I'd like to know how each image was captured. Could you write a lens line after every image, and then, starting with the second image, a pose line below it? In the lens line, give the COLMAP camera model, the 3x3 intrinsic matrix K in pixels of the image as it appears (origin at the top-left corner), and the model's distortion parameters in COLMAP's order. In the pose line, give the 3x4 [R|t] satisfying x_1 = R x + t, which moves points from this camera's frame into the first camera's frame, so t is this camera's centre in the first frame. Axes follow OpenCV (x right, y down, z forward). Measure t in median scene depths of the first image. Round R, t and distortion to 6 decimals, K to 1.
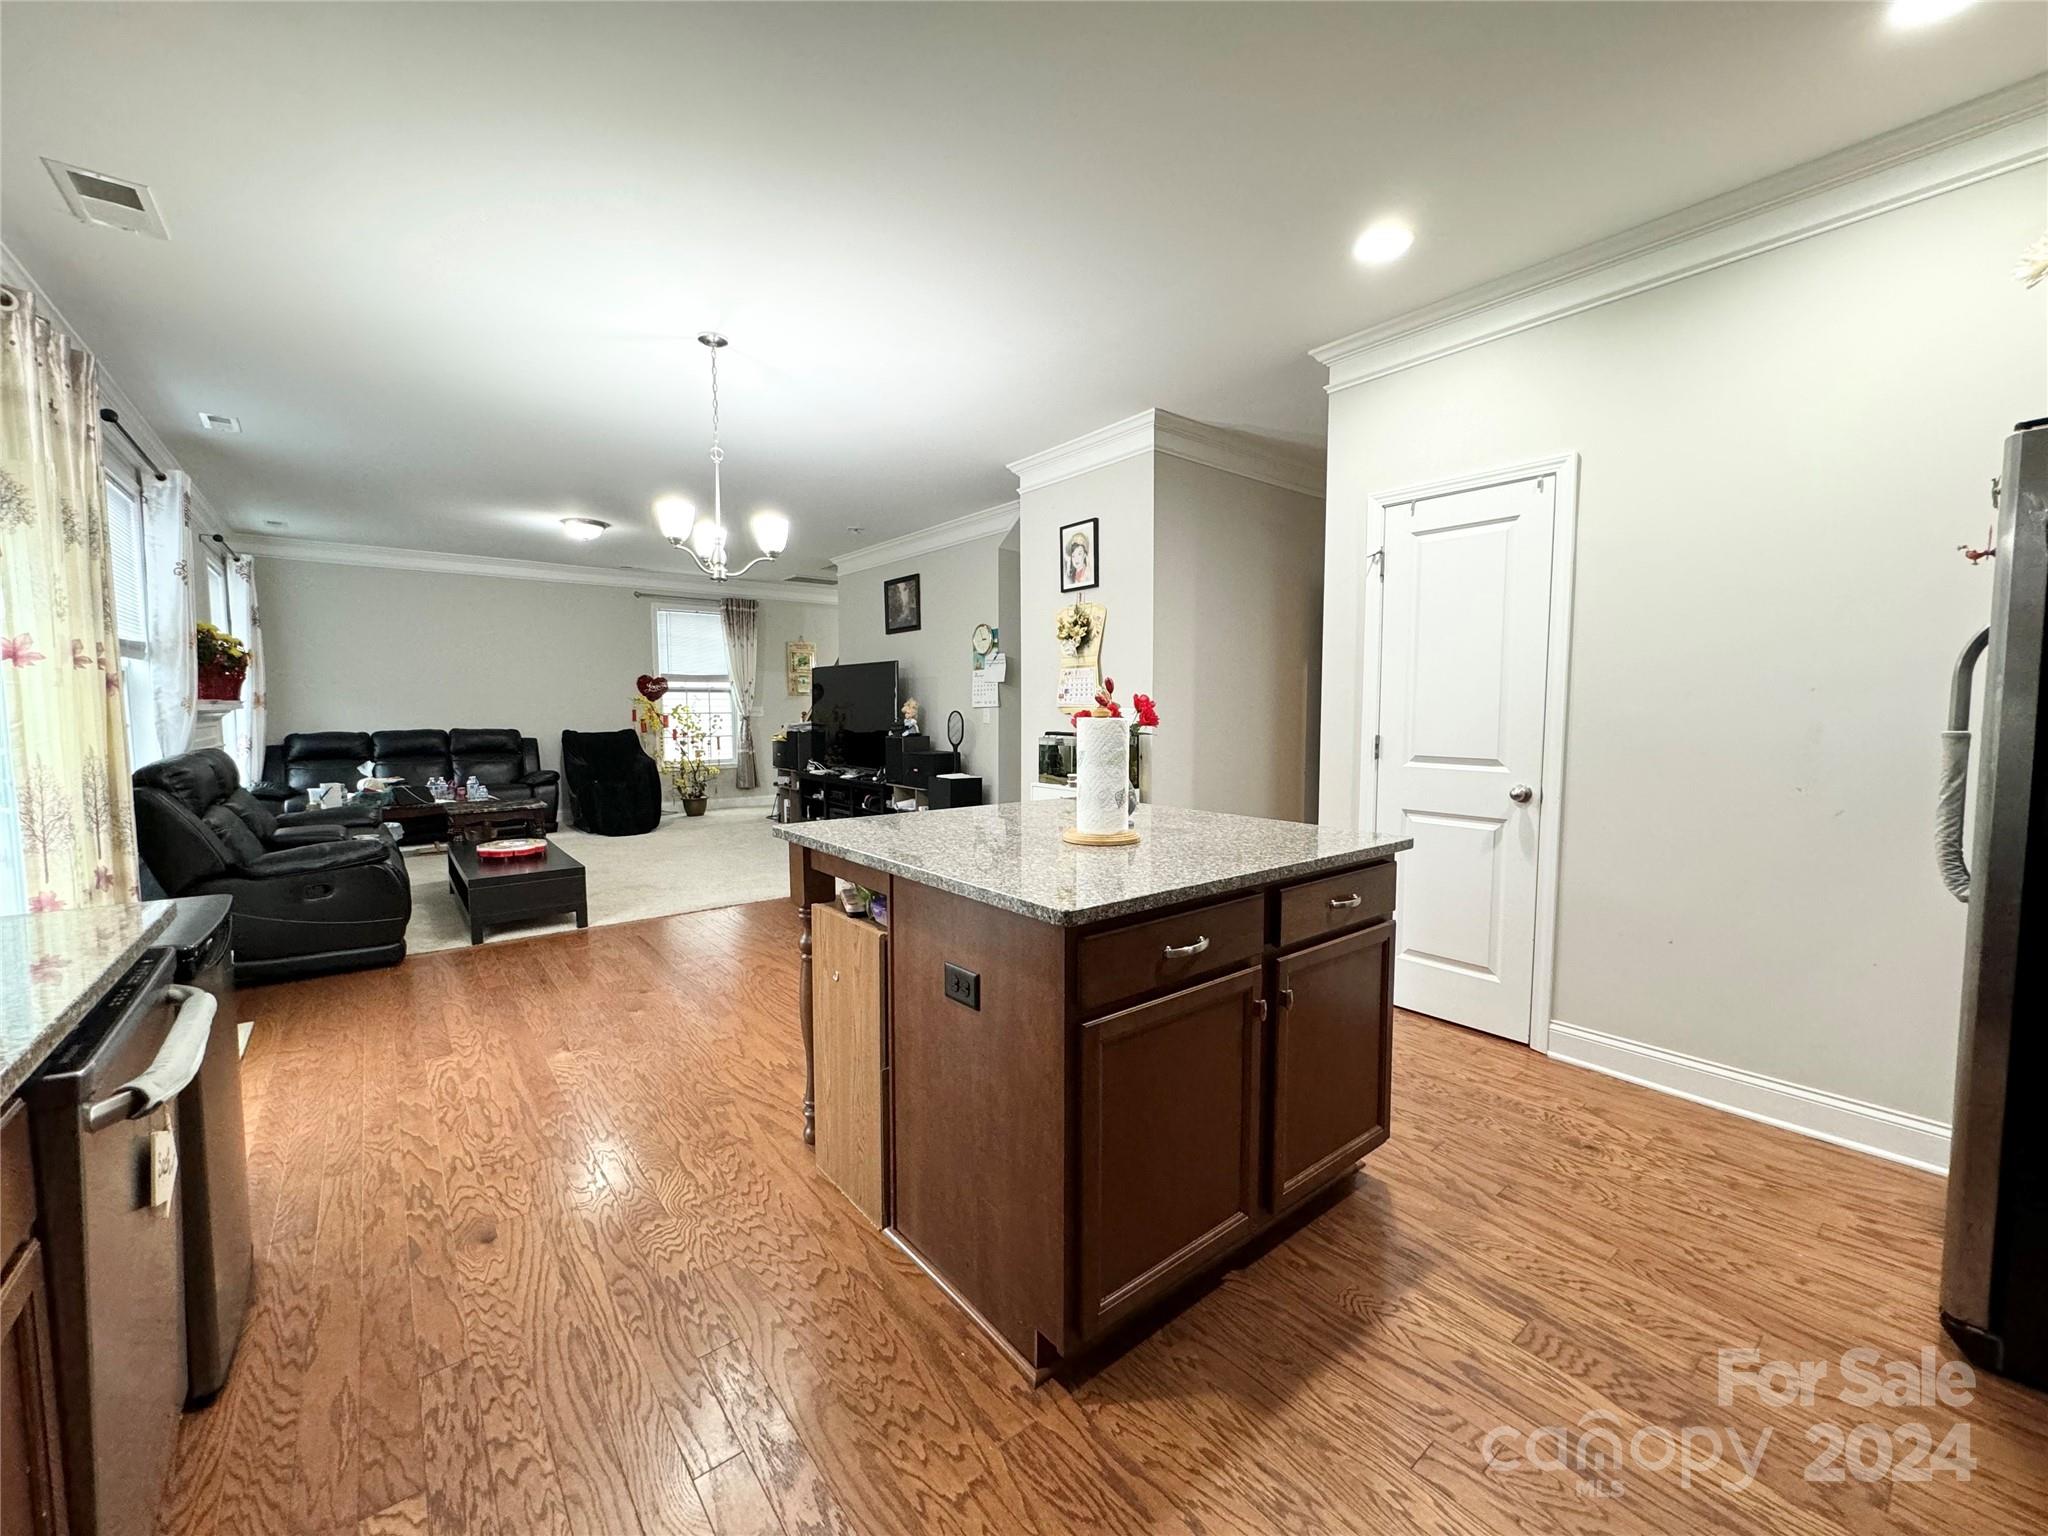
lens RADIAL K [[814.8, 0, 1025.2], [0, 814.8, 767.2], [0, 0, 1]] dist [-0.002528, 0.000361]
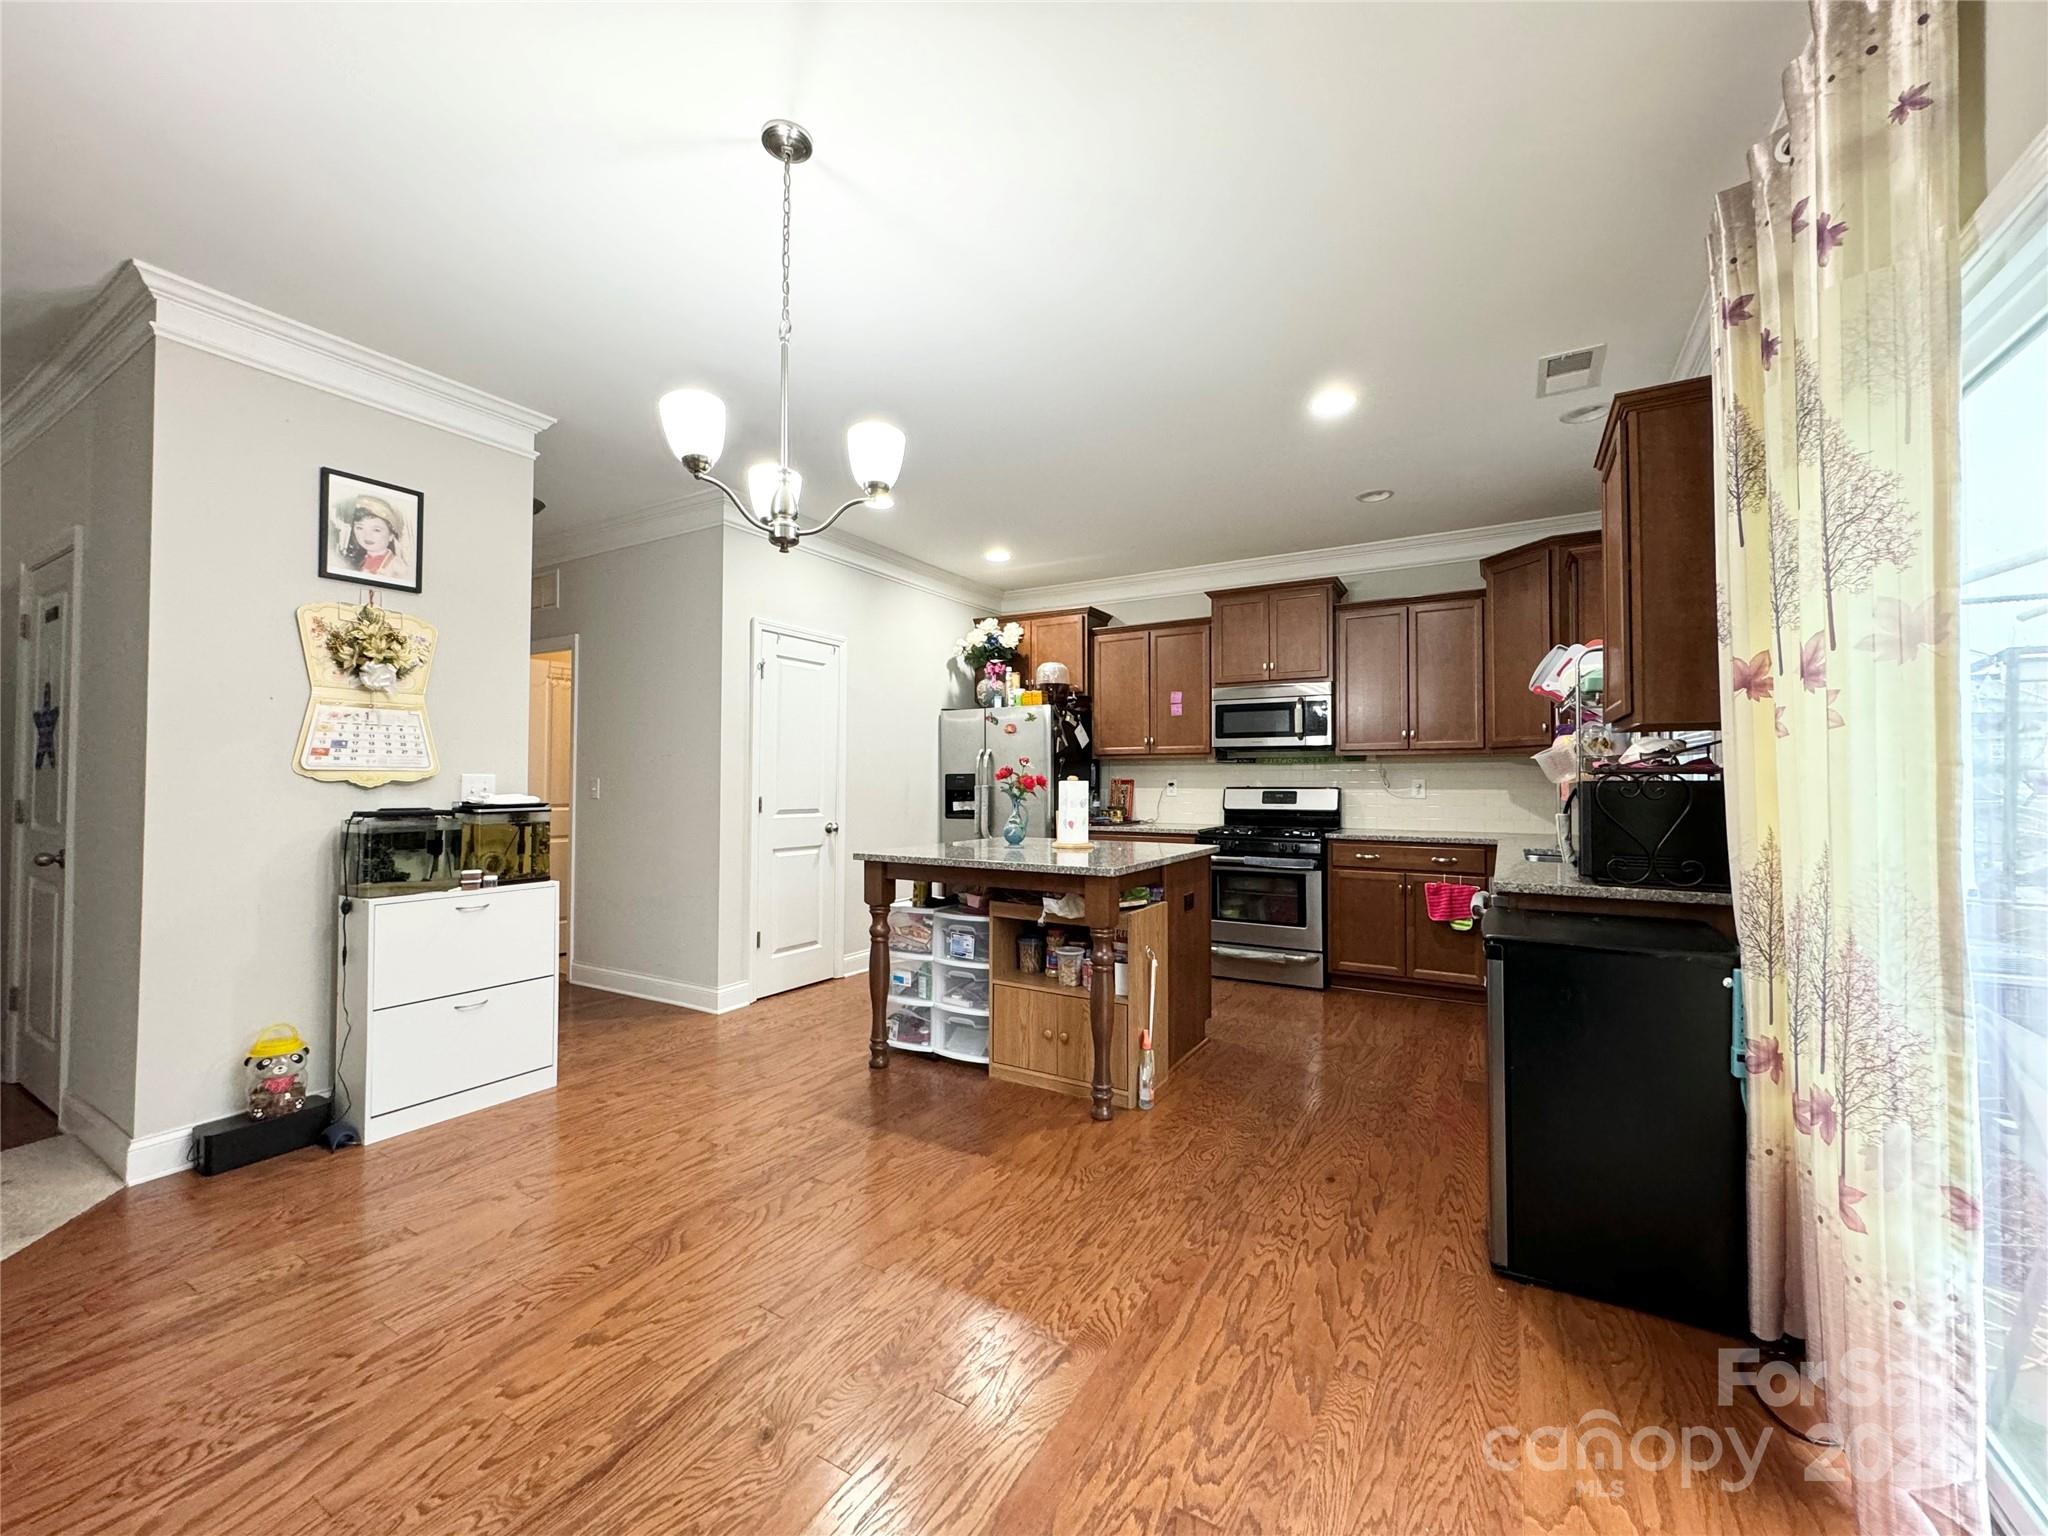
lens RADIAL K [[814.8, 0, 1024.0], [0, 814.8, 766.1], [0, 0, 1]] dist [-0.002528, 0.000361]
pose [[-0.353611, 0.019355, 0.935192, -0.503519], [0.066010, 0.997810, 0.004309, -0.034534], [-0.933061, 0.063255, -0.354114, 0.550471]]
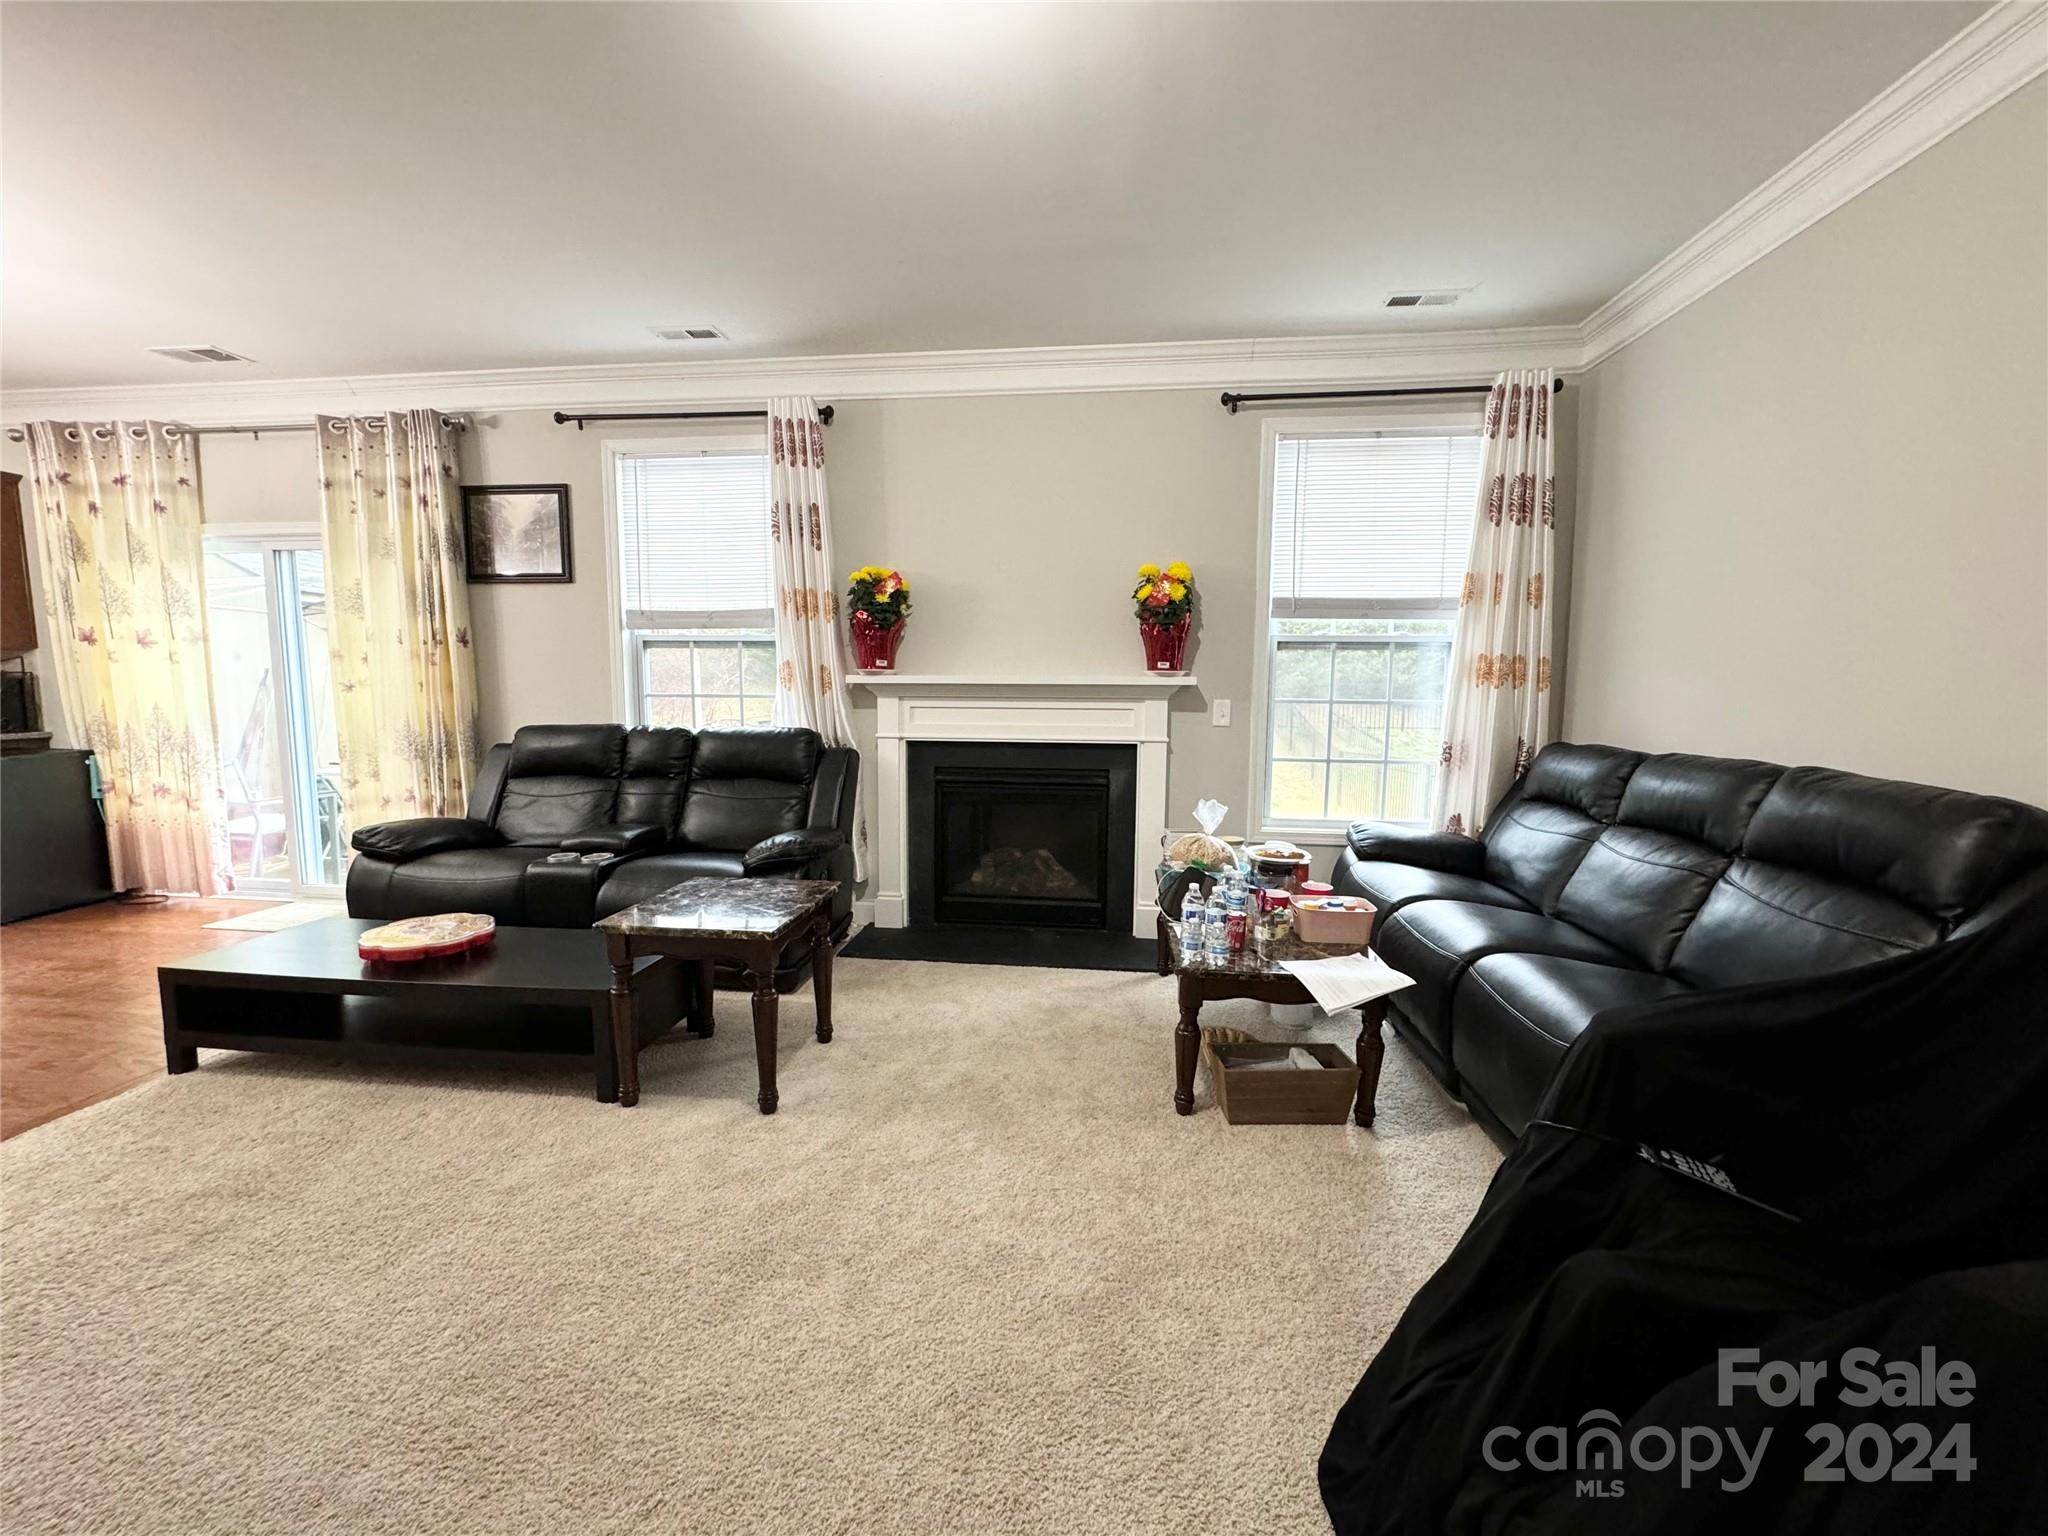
lens RADIAL K [[814.8, 0, 1024.3], [0, 814.8, 765.6], [0, 0, 1]] dist [-0.002528, 0.000361]
pose [[-0.712916, 0.069058, -0.697840, -0.412269], [-0.058328, 0.985851, 0.157147, -0.092136], [0.698819, 0.152736, -0.698802, 1.245834]]
